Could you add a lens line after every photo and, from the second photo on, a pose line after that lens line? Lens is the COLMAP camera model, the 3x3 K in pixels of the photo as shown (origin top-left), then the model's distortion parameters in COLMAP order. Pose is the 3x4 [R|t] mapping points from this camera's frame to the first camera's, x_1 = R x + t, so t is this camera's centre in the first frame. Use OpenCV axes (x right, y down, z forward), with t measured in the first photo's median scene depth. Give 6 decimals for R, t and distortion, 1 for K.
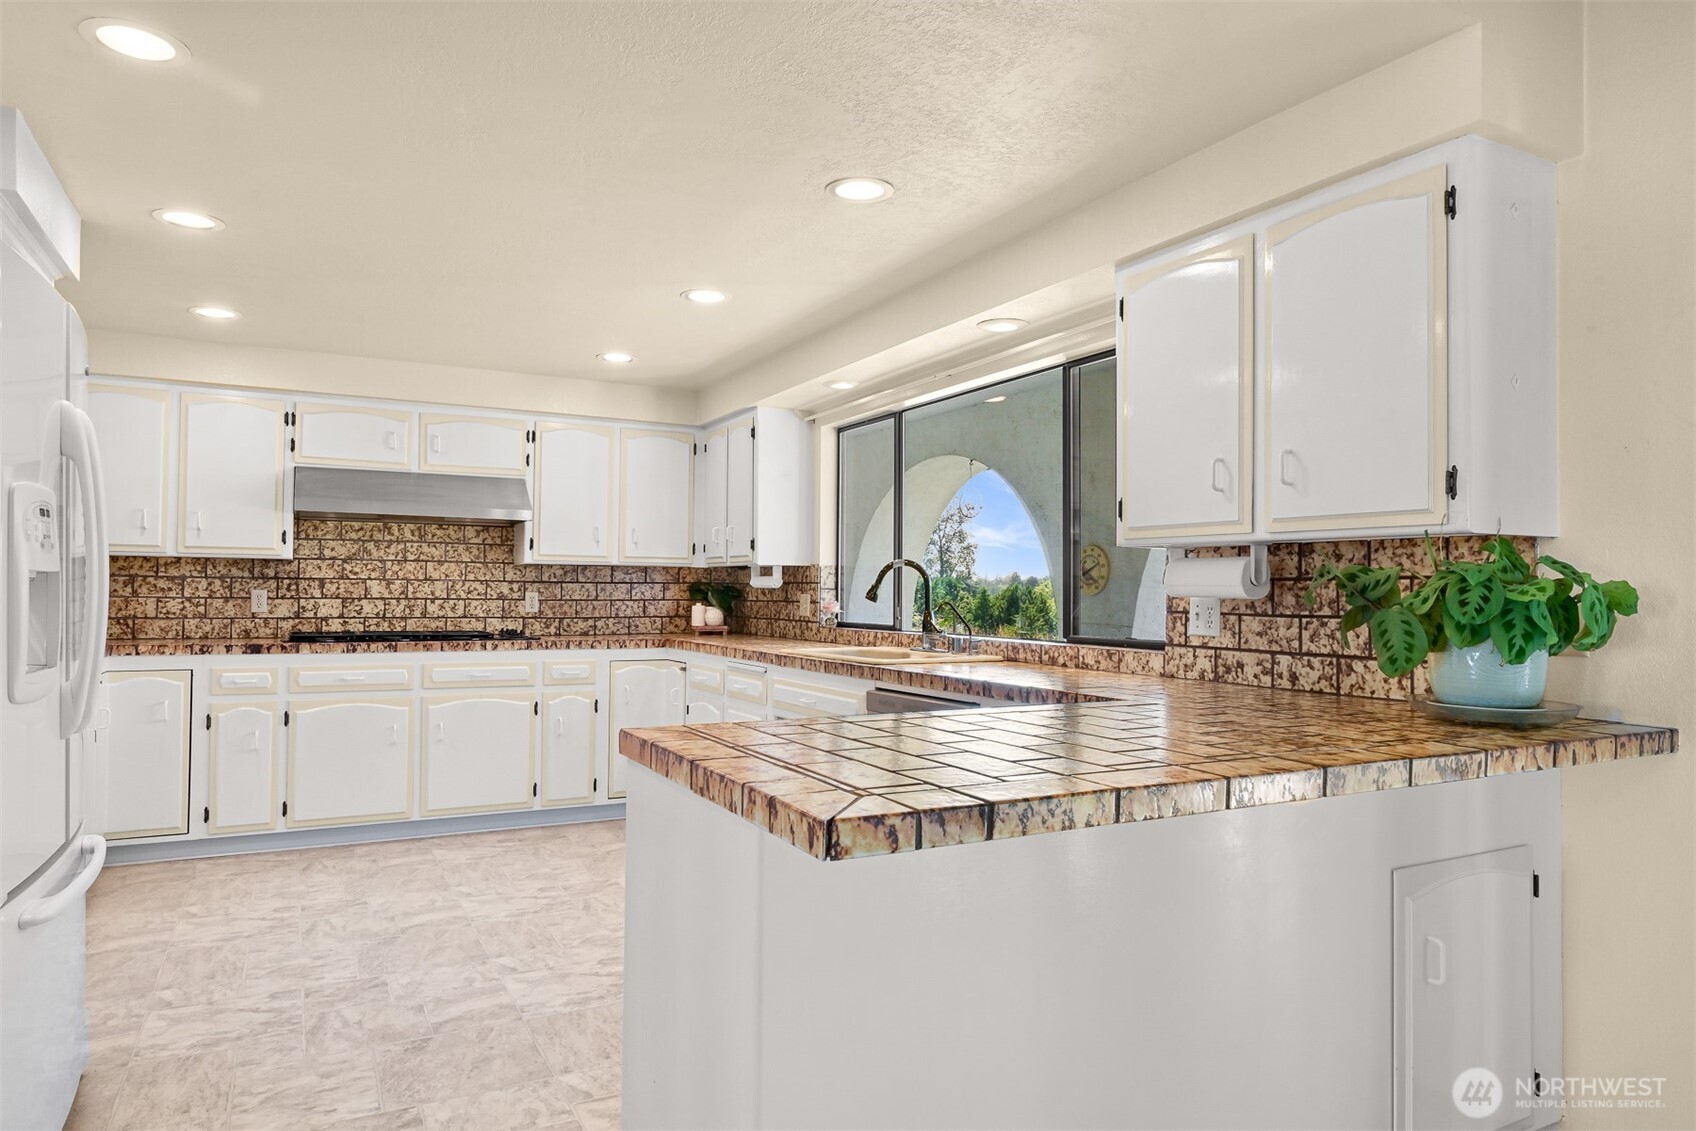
lens RADIAL K [[1057.0, 0, 845.8], [0, 1057.0, 570.0], [0, 0, 1]] dist [0.001071, -0.004546]
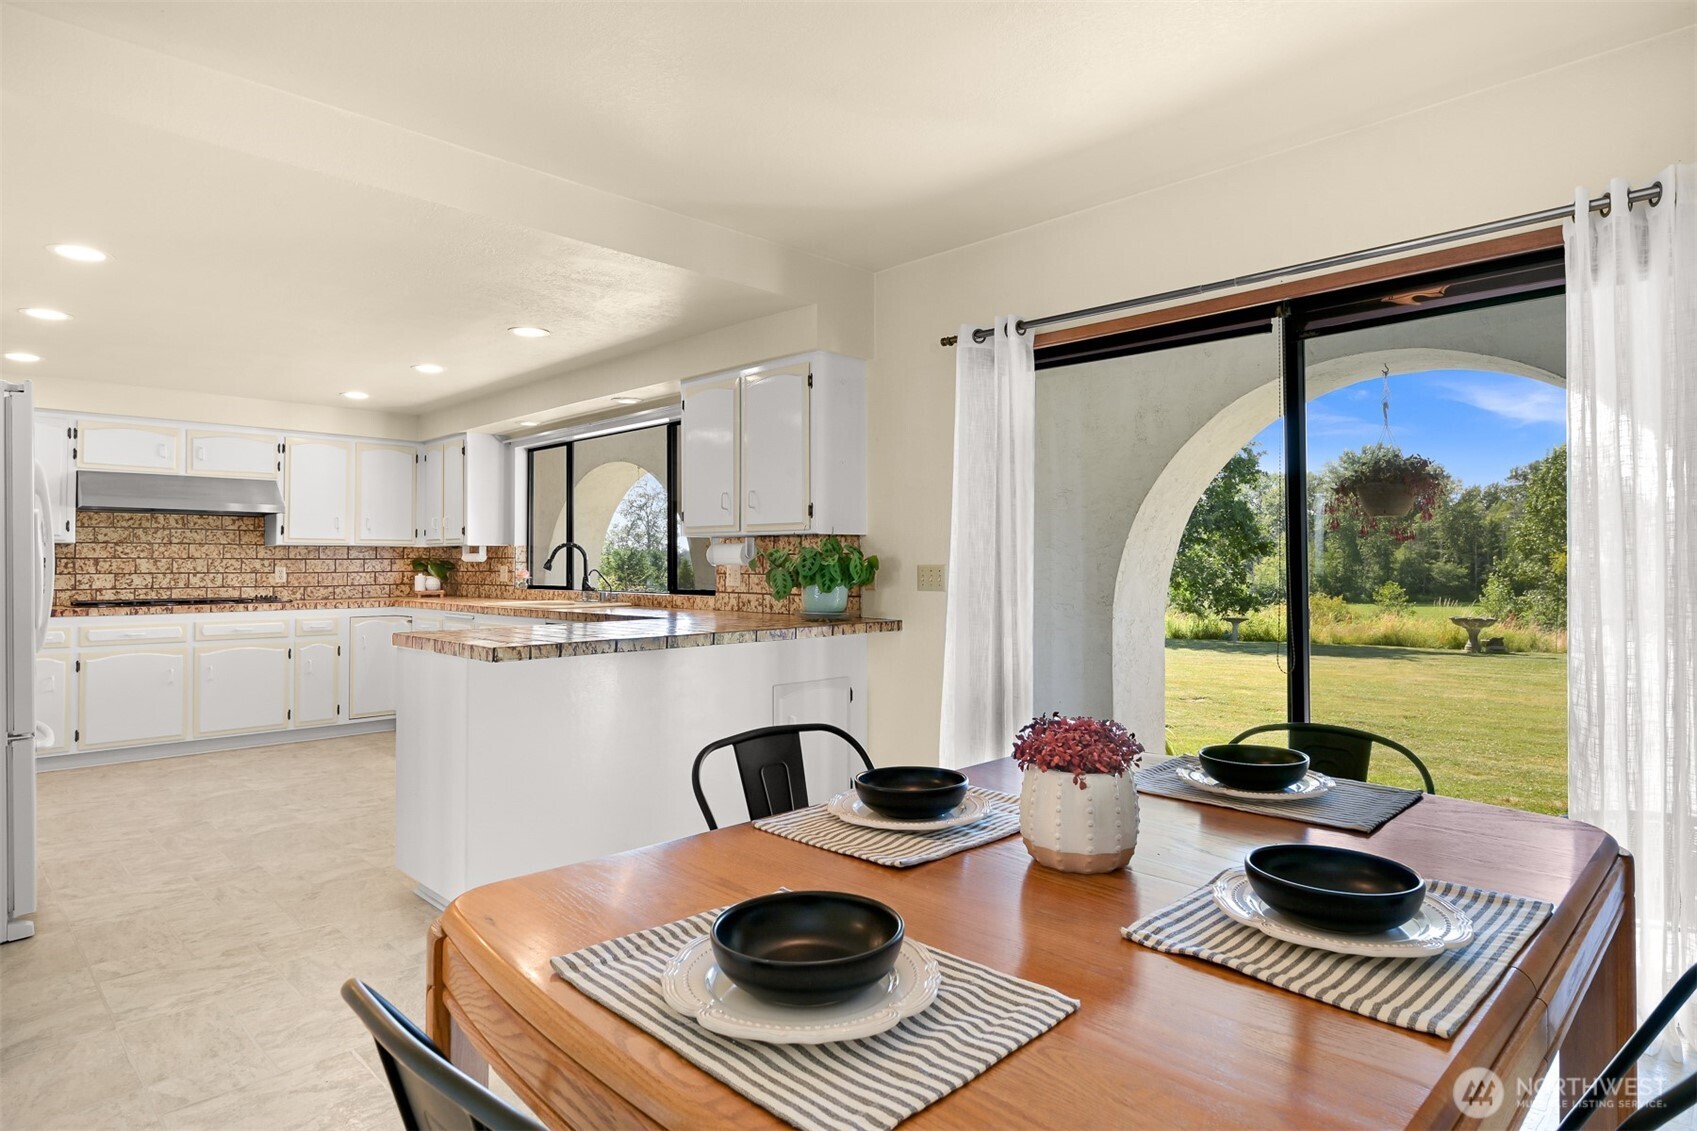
lens RADIAL K [[967.9, 0, 861.6], [0, 967.9, 542.2], [0, 0, 1]] dist [0.000941, -0.000827]
pose [[0.954796, -0.004450, 0.297229, 0.041062], [0.004469, 0.999990, 0.000613, -0.009225], [-0.297228, 0.000743, 0.954806, -0.459609]]
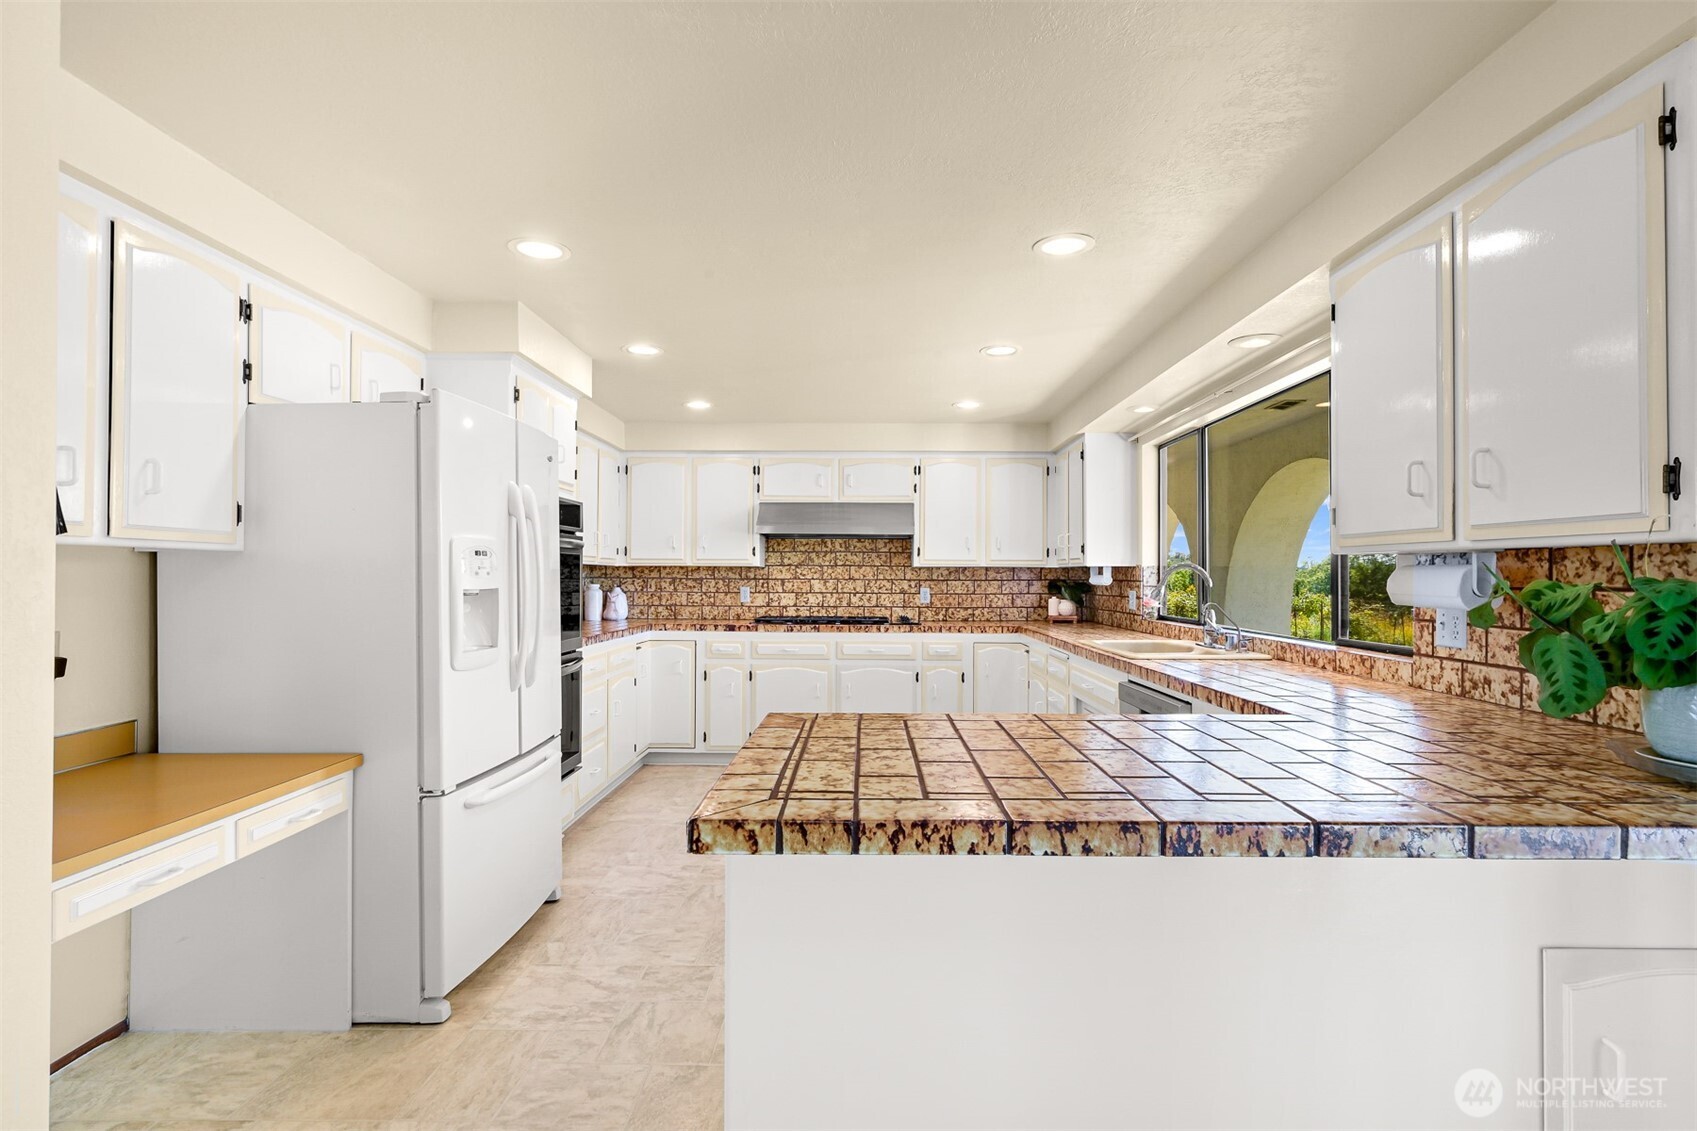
lens RADIAL K [[825.1, 0, 857.3], [0, 825.1, 565.2], [0, 0, 1]] dist [-0.001755, 0.001089]
pose [[0.876849, -0.011730, -0.480622, 0.164294], [0.014156, 0.999899, 0.001423, -0.013346], [0.480557, -0.008051, 0.876927, 0.076067]]
